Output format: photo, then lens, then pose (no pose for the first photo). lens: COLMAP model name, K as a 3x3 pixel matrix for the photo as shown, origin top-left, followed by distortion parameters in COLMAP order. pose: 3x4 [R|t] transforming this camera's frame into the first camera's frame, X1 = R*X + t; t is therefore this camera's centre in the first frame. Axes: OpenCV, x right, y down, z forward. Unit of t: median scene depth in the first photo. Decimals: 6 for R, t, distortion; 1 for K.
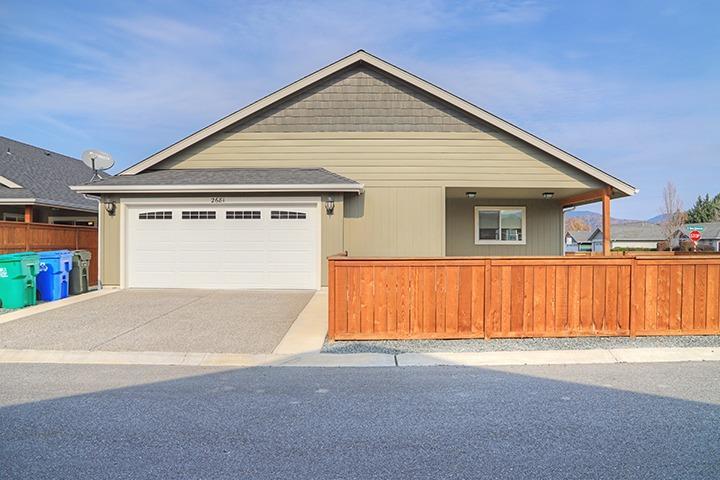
lens RADIAL K [[513.5, 0, 357.3], [0, 513.5, 242.8], [0, 0, 1]] dist [-0.005514, 0.001363]
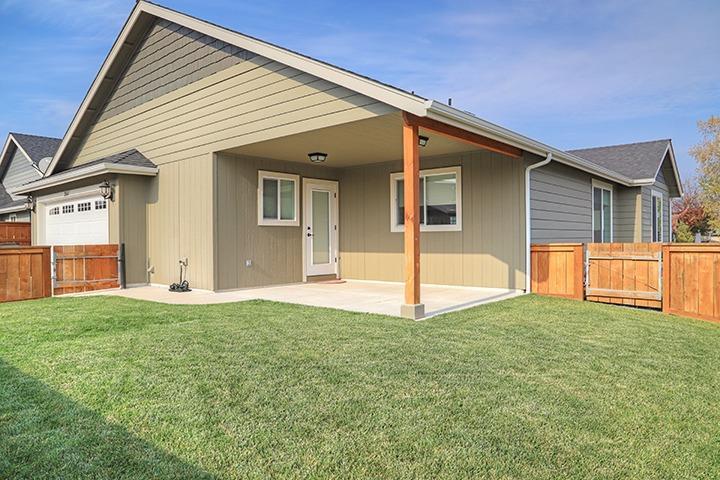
lens RADIAL K [[483.7, 0, 357.3], [0, 483.7, 240.7], [0, 0, 1]] dist [-0.014485, 0.000178]
pose [[0.751685, -0.003134, -0.659515, 0.765076], [0.015712, 0.999790, 0.013157, 0.006716], [0.659335, -0.020253, 0.751577, 0.639881]]
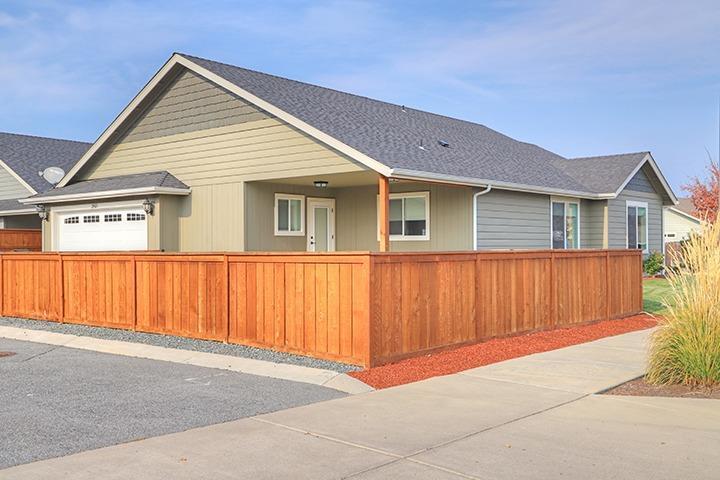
lens RADIAL K [[759.6, 0, 363.2], [0, 759.6, 242.7], [0, 0, 1]] dist [0.084235, 0.000000]
pose [[0.765588, -0.007936, -0.643282, 1.264022], [0.013637, 0.999899, 0.003894, 0.001544], [0.643187, -0.011753, 0.765619, 0.060112]]
